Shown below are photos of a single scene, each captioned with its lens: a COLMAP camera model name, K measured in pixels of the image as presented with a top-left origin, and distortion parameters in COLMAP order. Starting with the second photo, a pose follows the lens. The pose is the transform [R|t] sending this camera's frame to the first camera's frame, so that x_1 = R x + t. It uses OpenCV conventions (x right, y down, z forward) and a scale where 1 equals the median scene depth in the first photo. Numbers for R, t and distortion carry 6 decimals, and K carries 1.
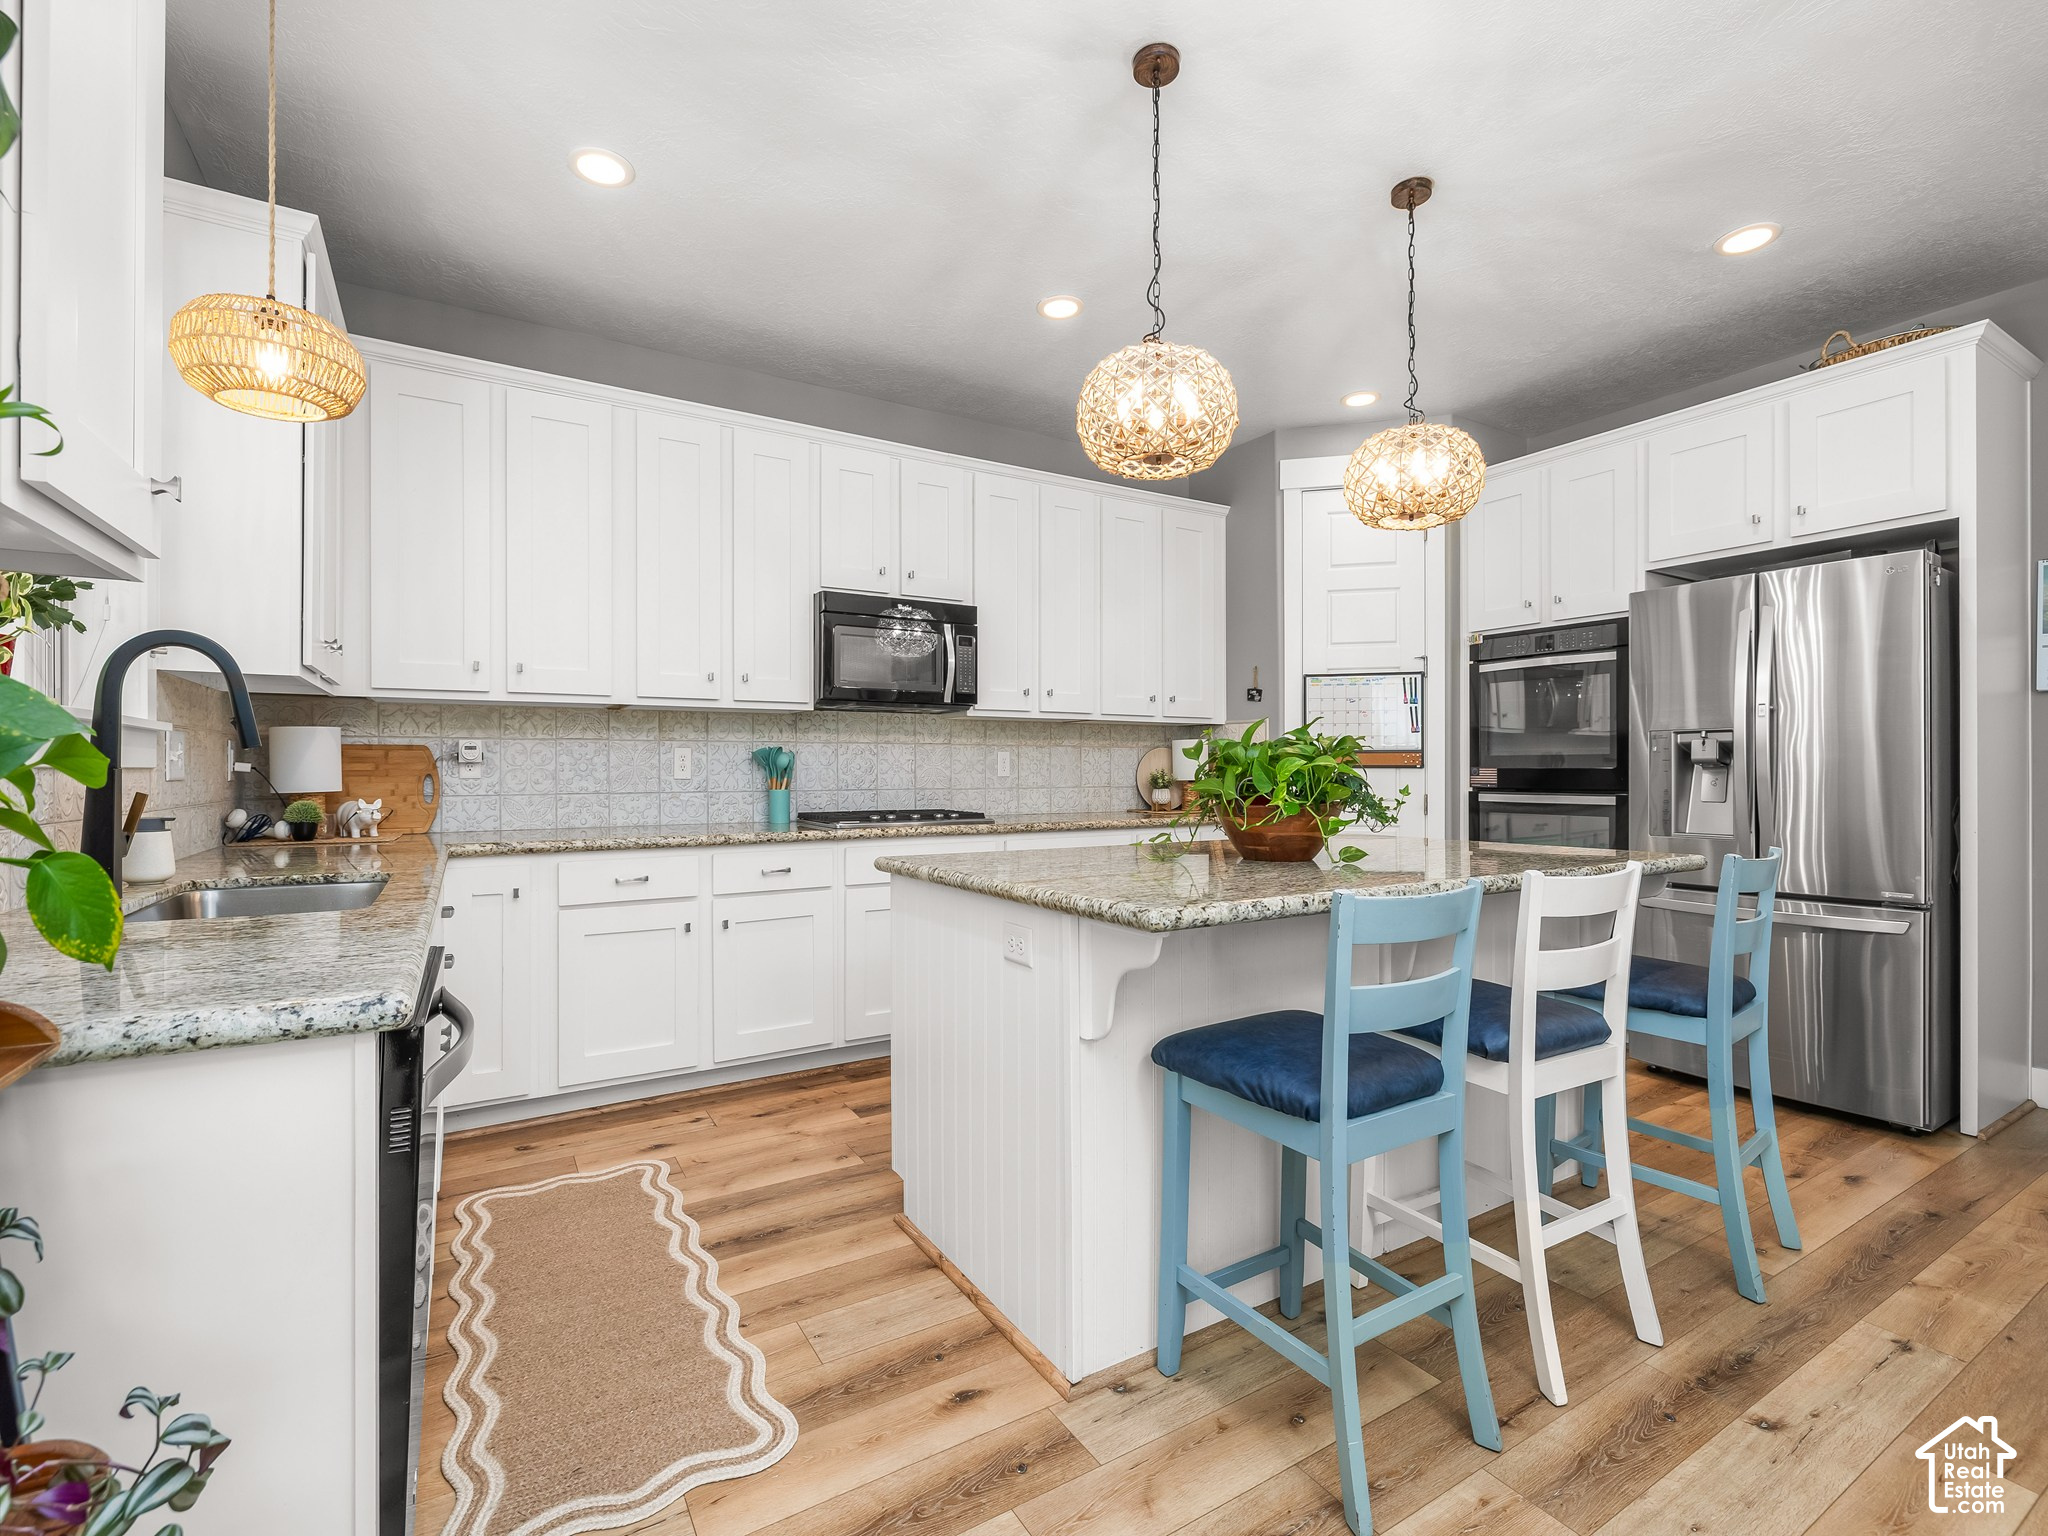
lens RADIAL K [[928.4, 0, 1017.0], [0, 928.4, 770.2], [0, 0, 1]] dist [-0.005457, 0.000110]
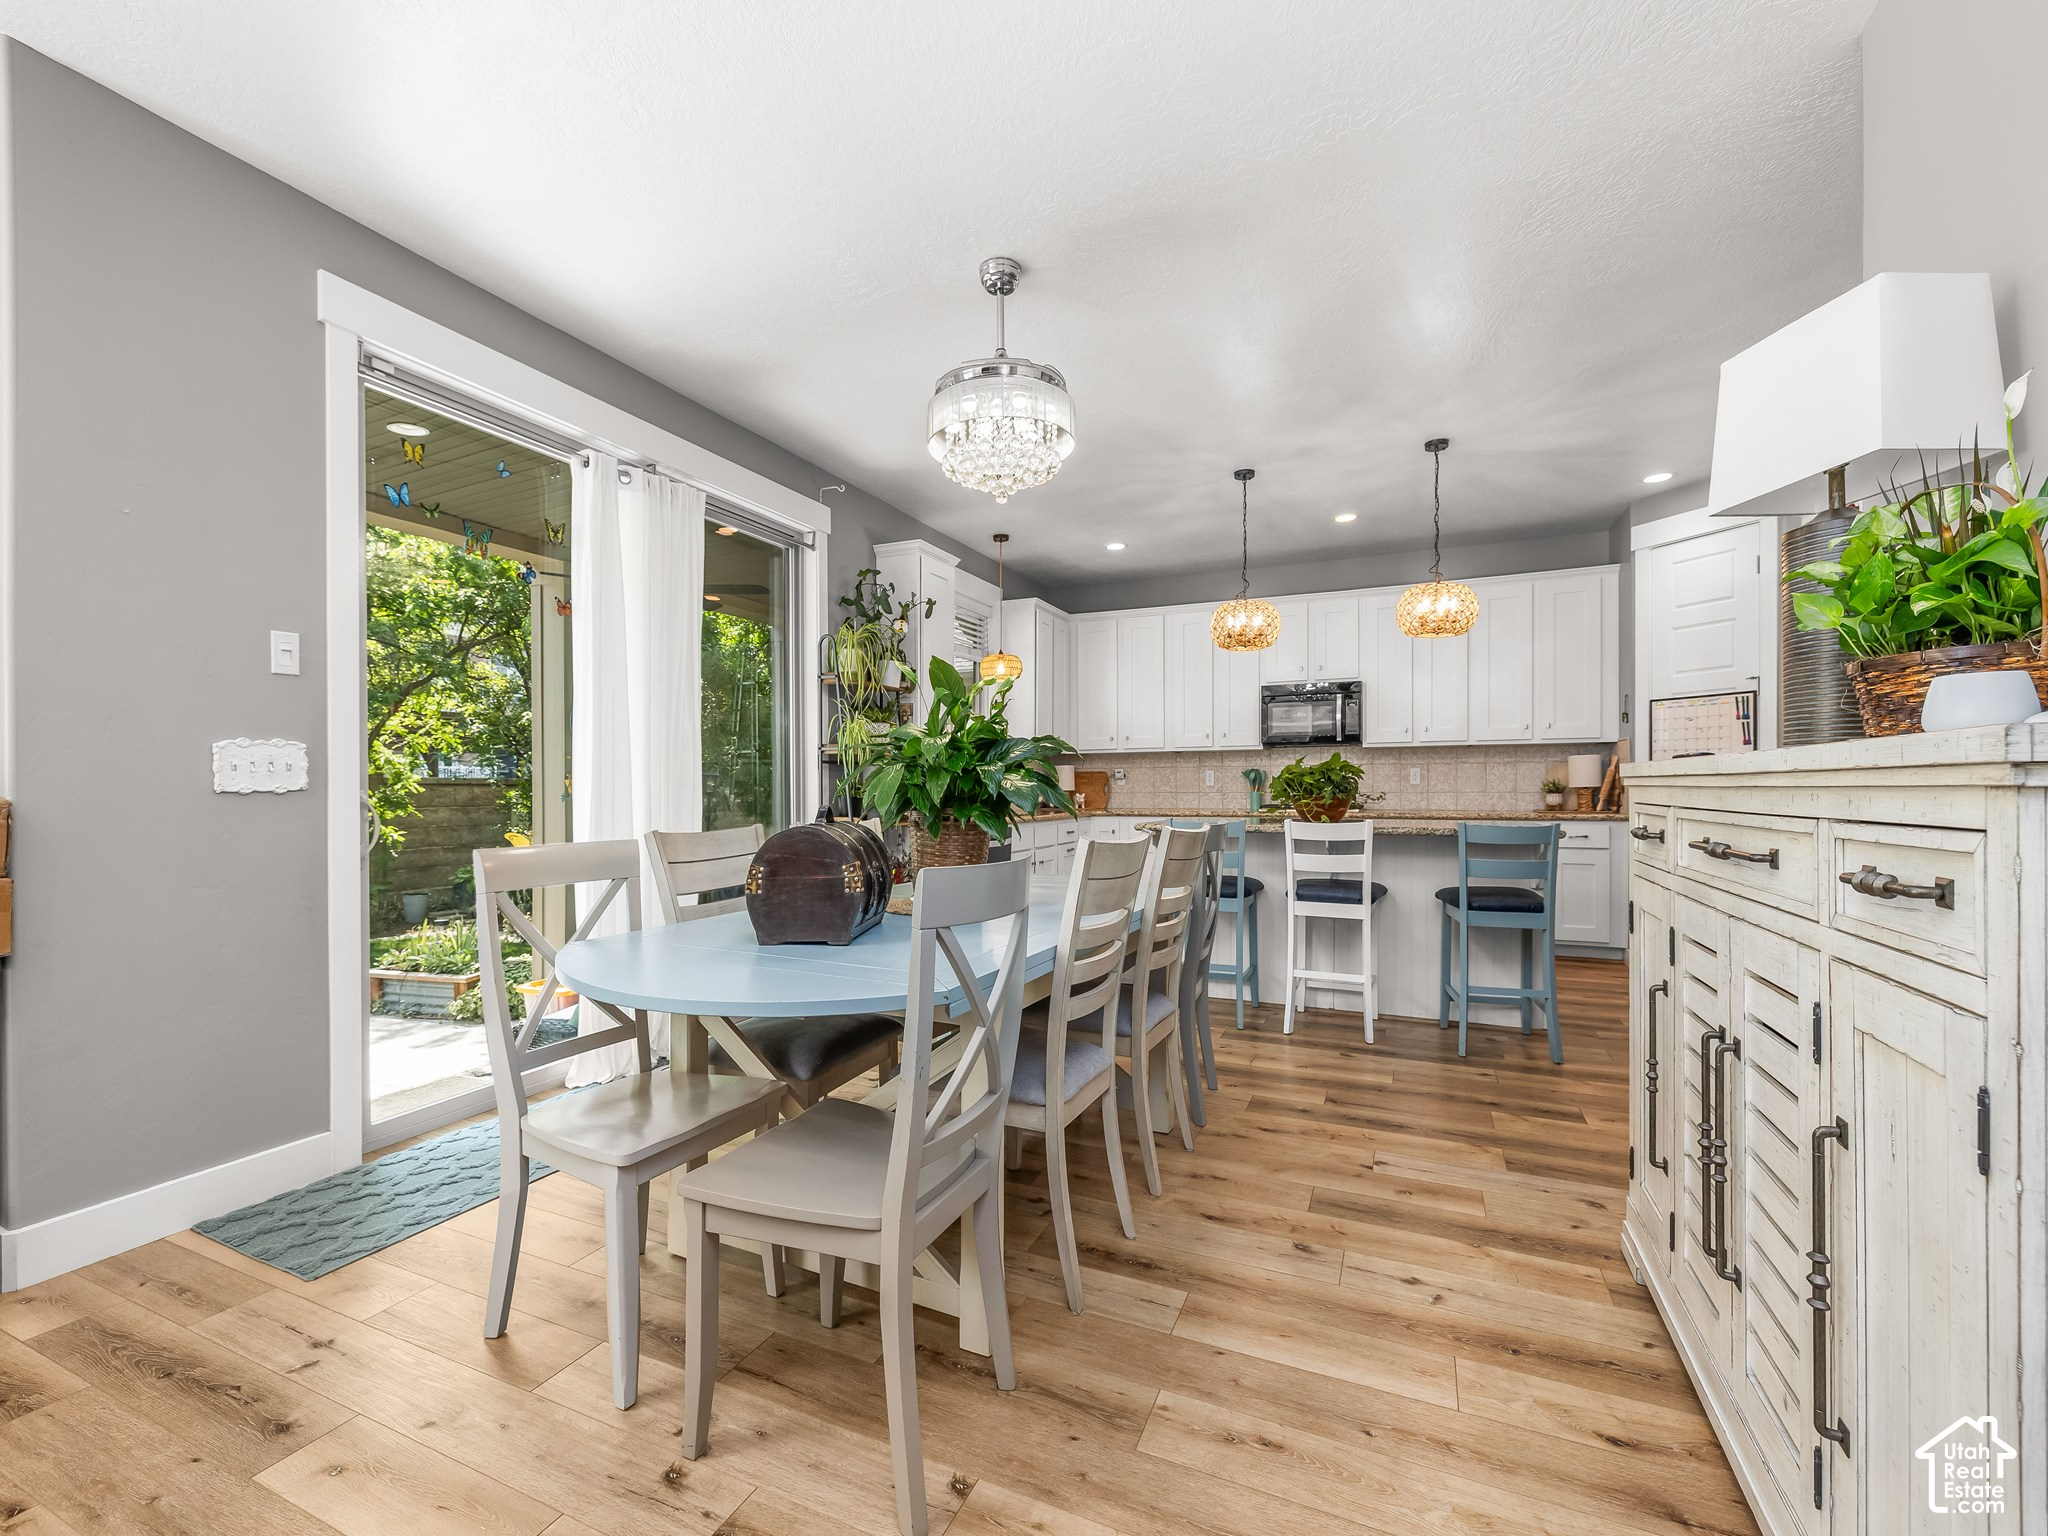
lens RADIAL K [[881.2, 0, 1019.3], [0, 881.2, 782.0], [0, 0, 1]] dist [0.000345, 0.000028]
pose [[0.577416, -0.005765, -0.816430, 0.952303], [0.004357, 0.999983, -0.003980, 0.007014], [0.816438, -0.001259, 0.577431, -0.431994]]
